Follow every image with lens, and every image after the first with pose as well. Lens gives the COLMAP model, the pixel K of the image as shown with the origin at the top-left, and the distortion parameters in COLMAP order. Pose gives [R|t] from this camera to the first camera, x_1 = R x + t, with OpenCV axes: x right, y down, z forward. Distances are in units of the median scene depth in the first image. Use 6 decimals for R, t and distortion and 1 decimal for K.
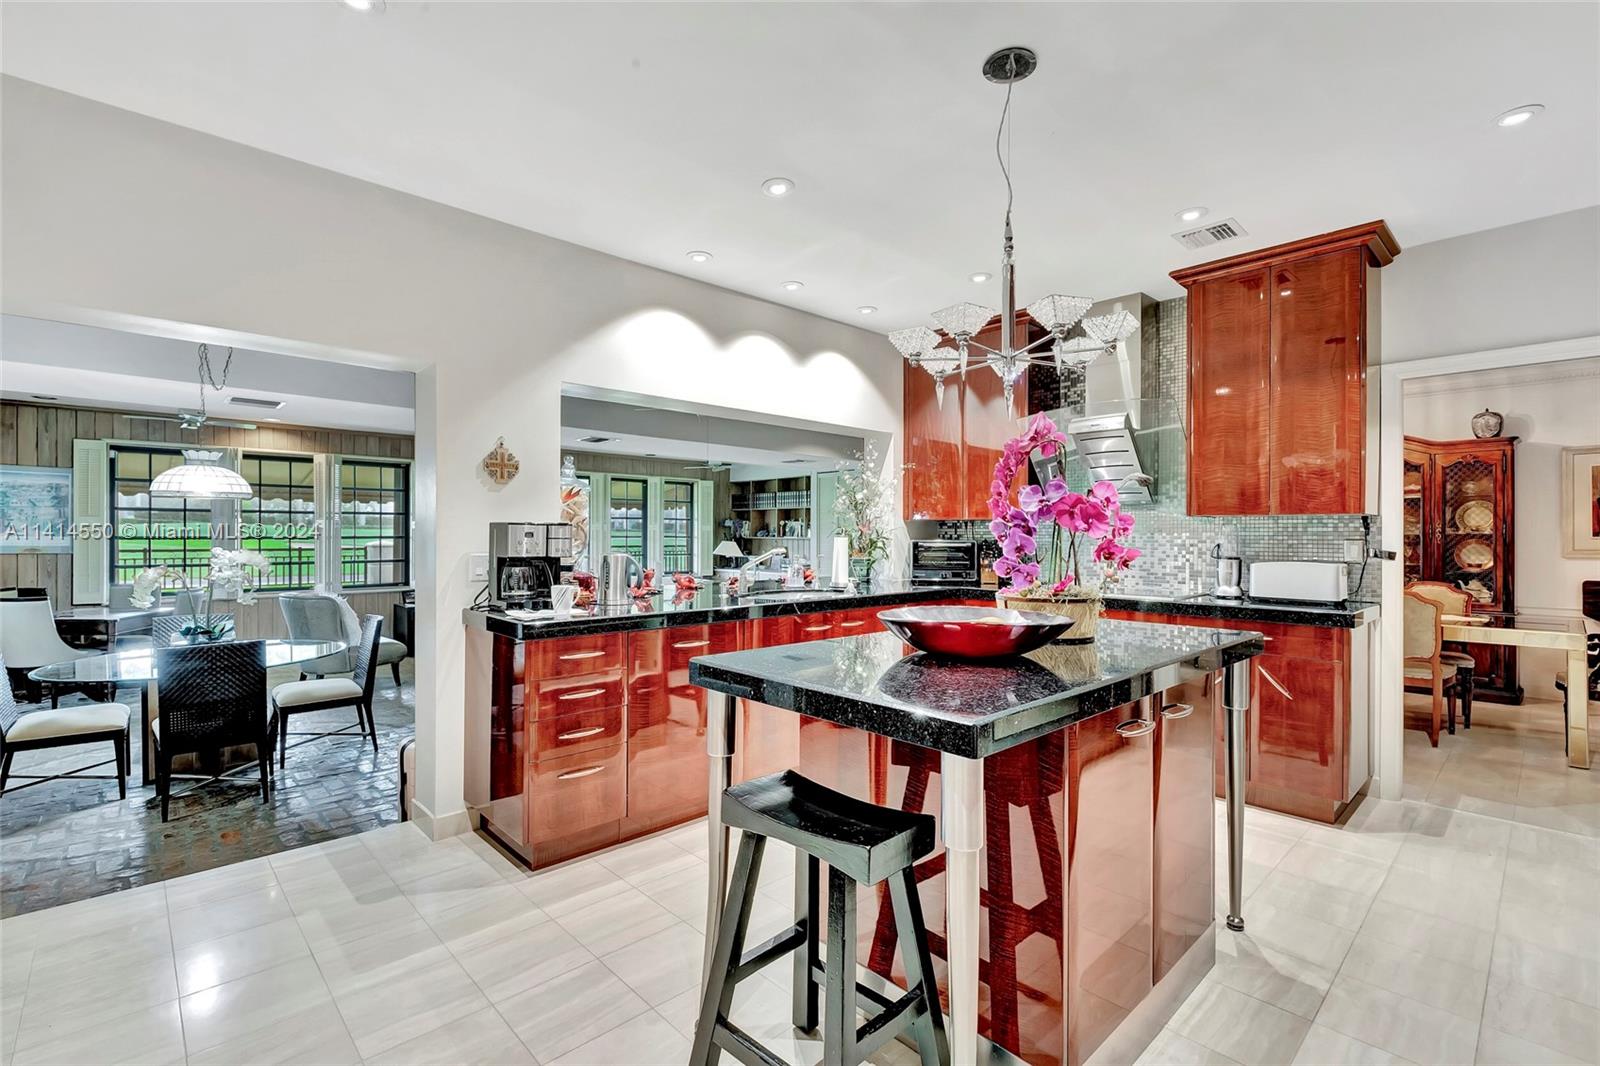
lens RADIAL K [[705.1, 0, 805.4], [0, 705.1, 531.8], [0, 0, 1]] dist [-0.003089, -0.001483]
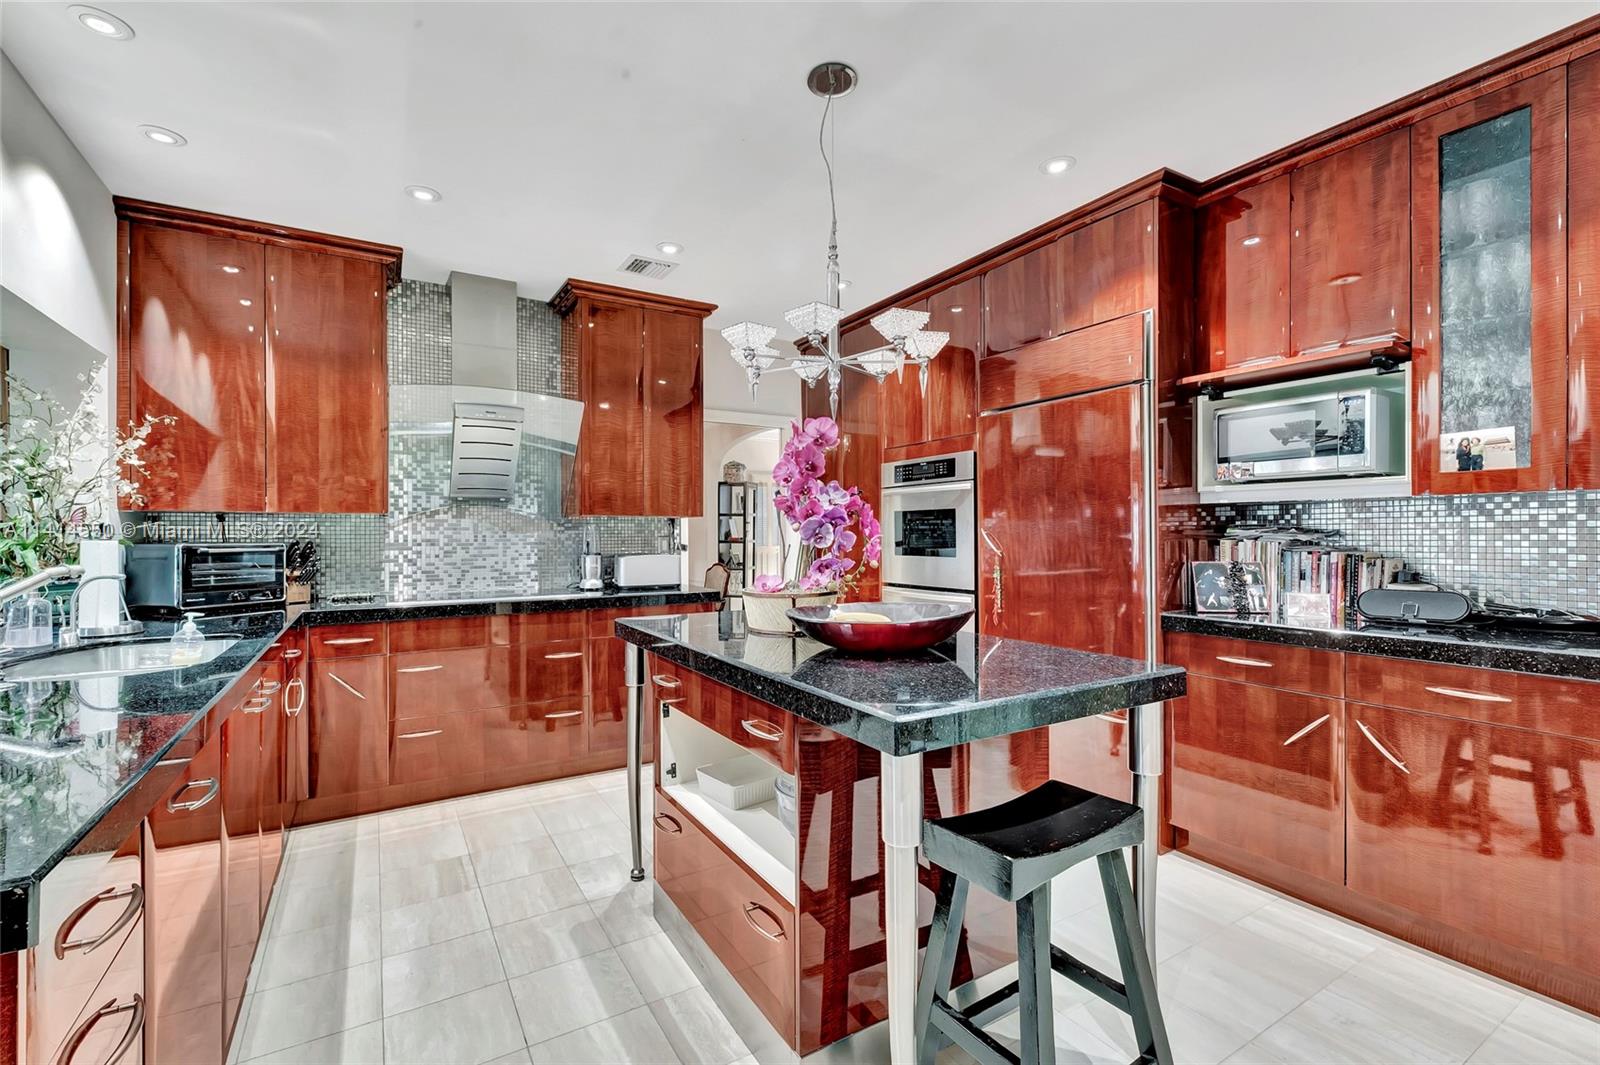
lens RADIAL K [[705.1, 0, 807.1], [0, 705.1, 536.2], [0, 0, 1]] dist [-0.003089, -0.001483]
pose [[0.201647, -0.007311, 0.979431, -0.395797], [-0.001368, 0.999969, 0.007746, 0.000256], [-0.979457, -0.002902, 0.201631, 0.426571]]
